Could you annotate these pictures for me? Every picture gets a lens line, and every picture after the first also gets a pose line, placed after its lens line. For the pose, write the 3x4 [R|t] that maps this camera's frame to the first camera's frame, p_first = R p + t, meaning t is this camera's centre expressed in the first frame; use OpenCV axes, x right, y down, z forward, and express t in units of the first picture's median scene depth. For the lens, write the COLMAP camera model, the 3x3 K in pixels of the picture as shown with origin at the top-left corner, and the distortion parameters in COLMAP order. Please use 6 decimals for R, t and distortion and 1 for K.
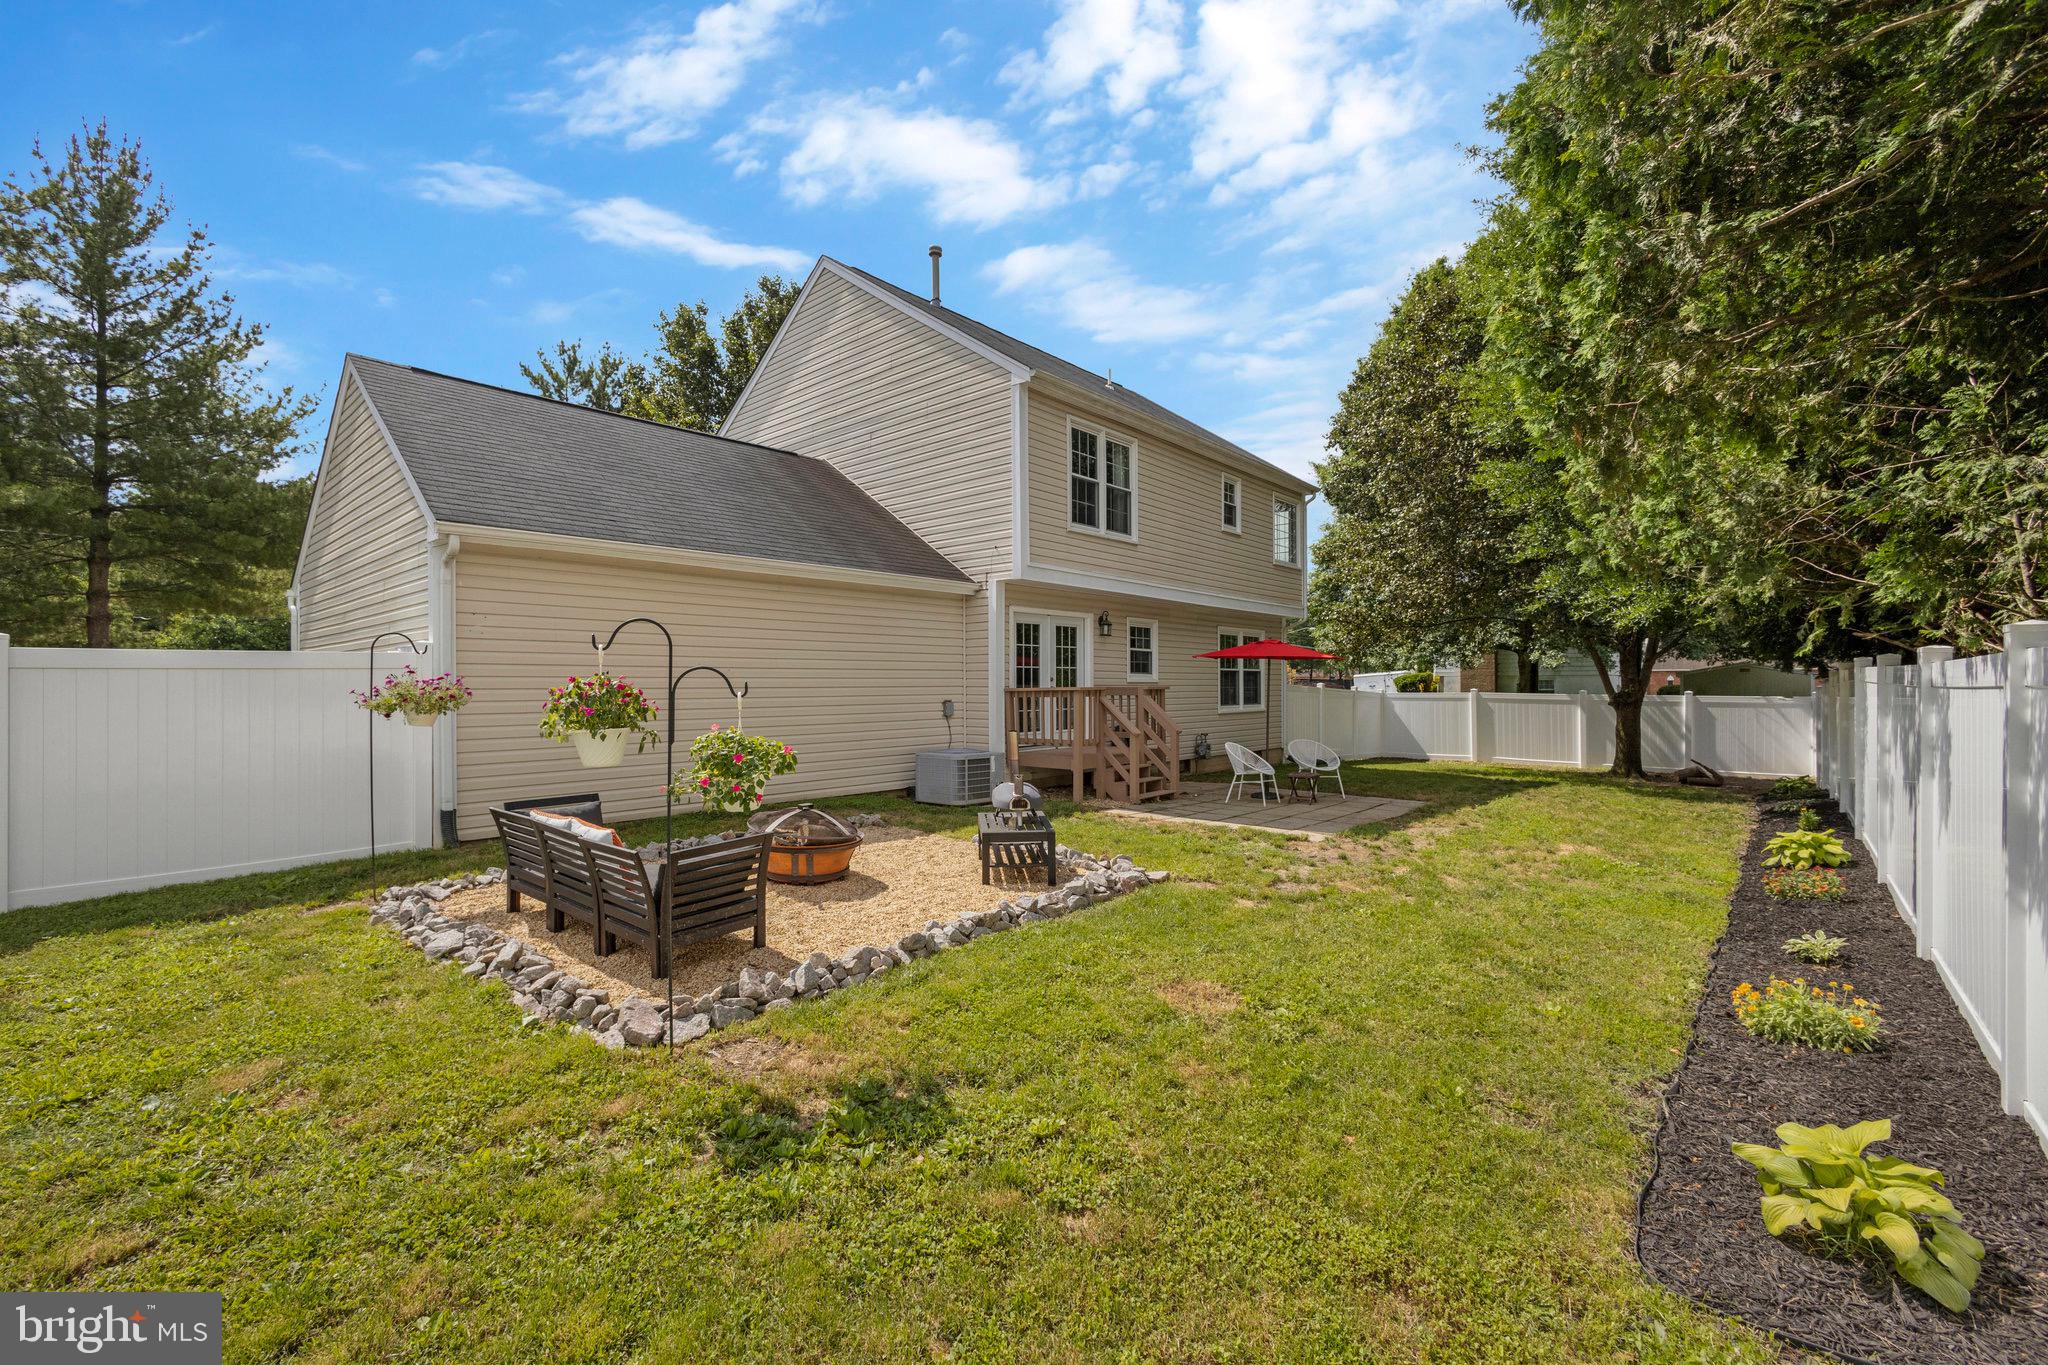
lens RADIAL K [[877.3, 0, 1024.0], [0, 877.3, 682.5], [0, 0, 1]] dist [-0.021802, -0.000071]
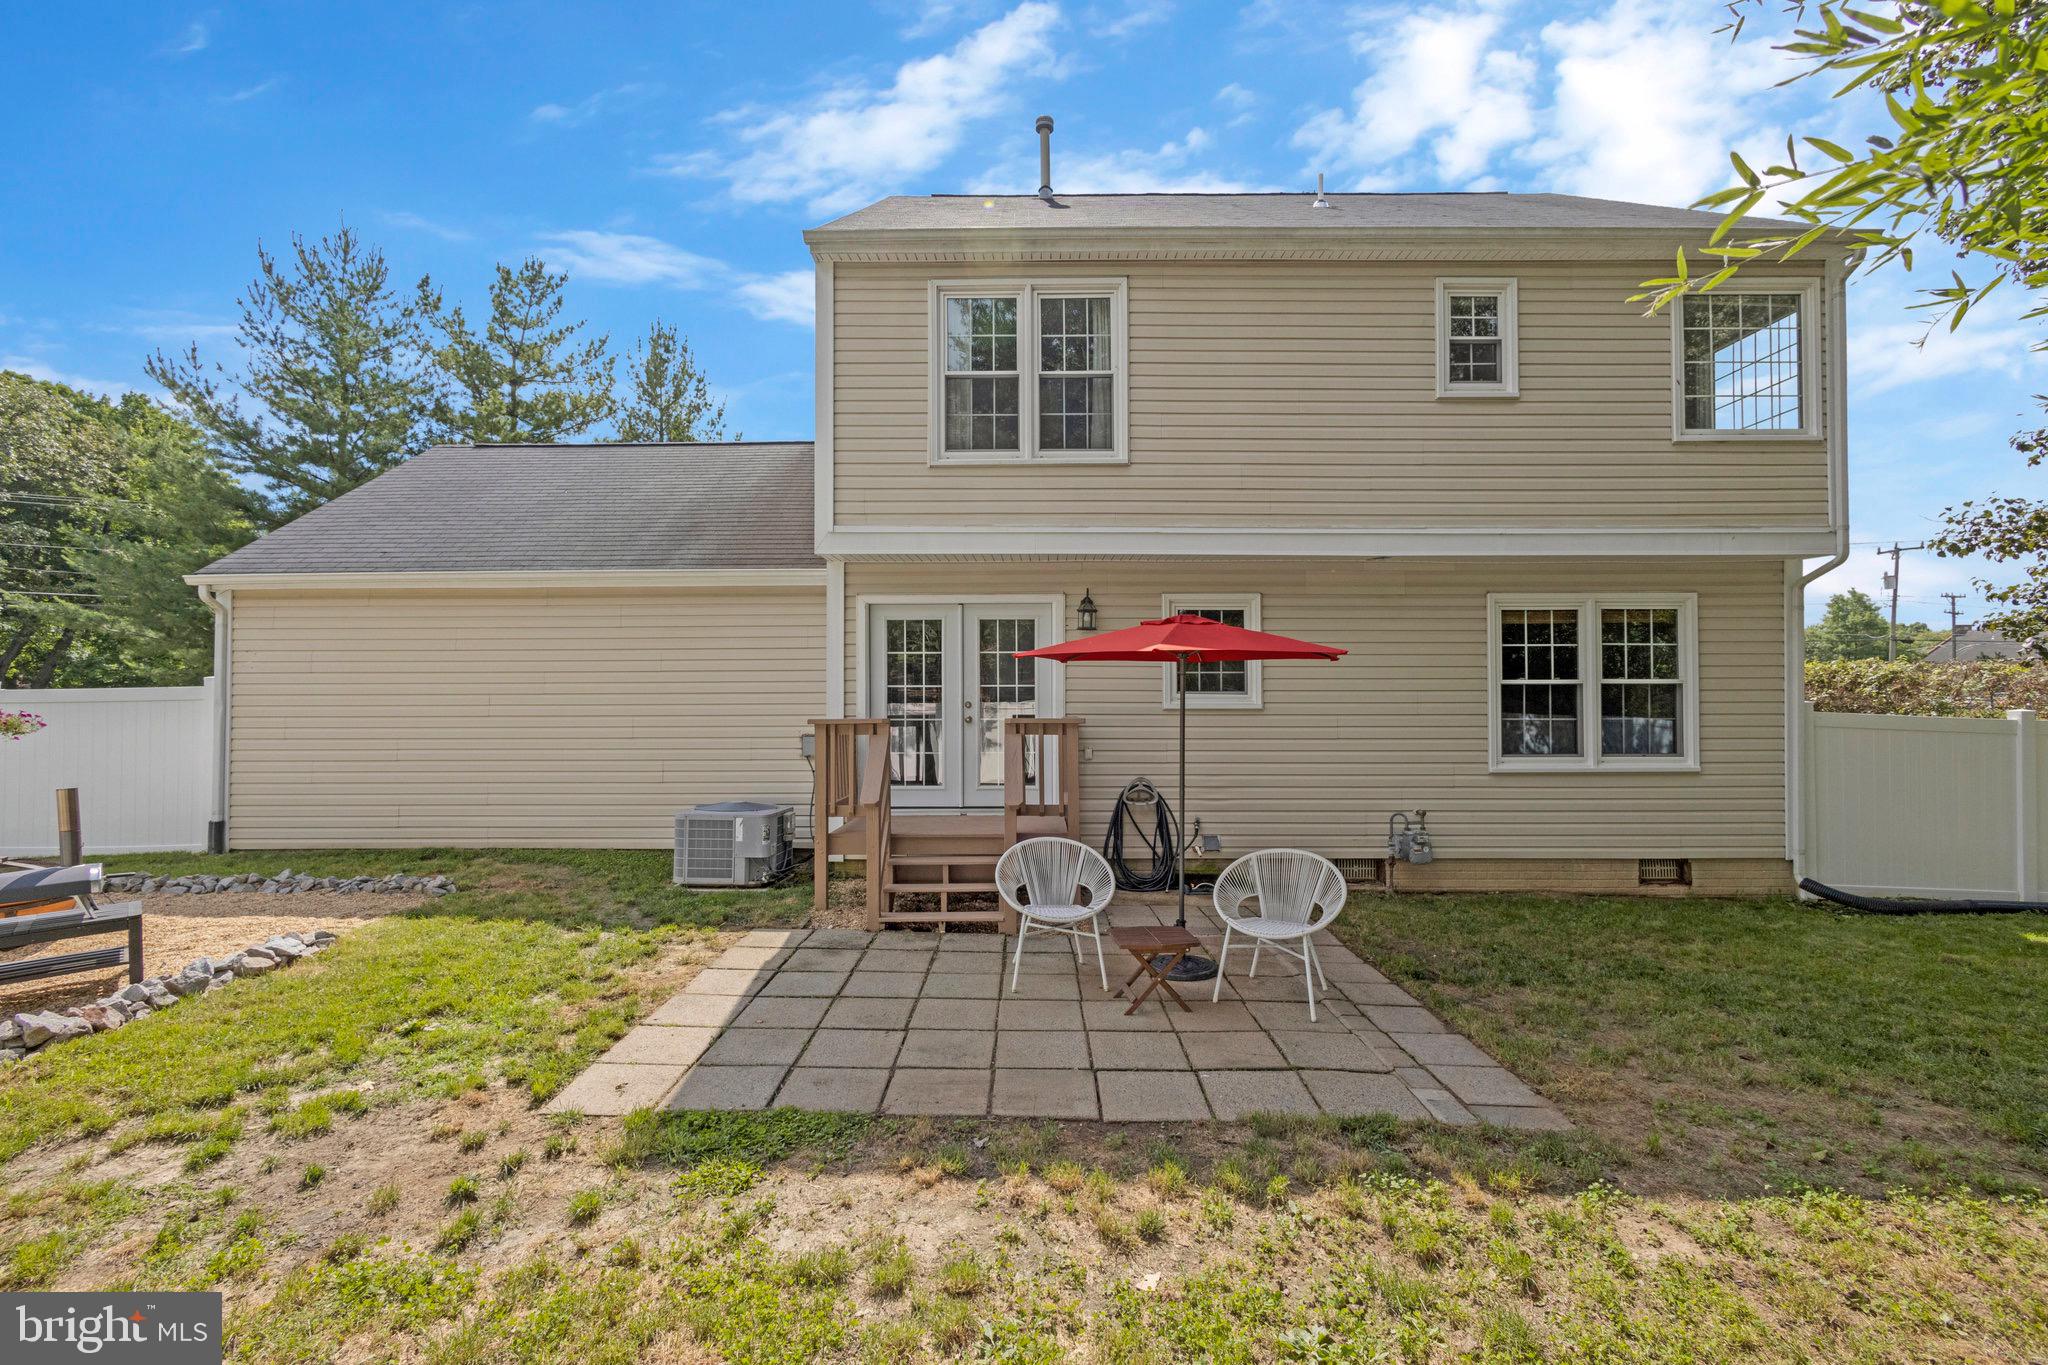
lens RADIAL K [[894.9, 0, 1030.3], [0, 894.9, 754.8], [0, 0, 1]] dist [-0.003534, -0.000290]
pose [[0.659535, 0.000827, -0.751673, 0.552874], [-0.000683, 1.000000, 0.000501, 0.033161], [0.751674, 0.000183, 0.659535, 0.602477]]
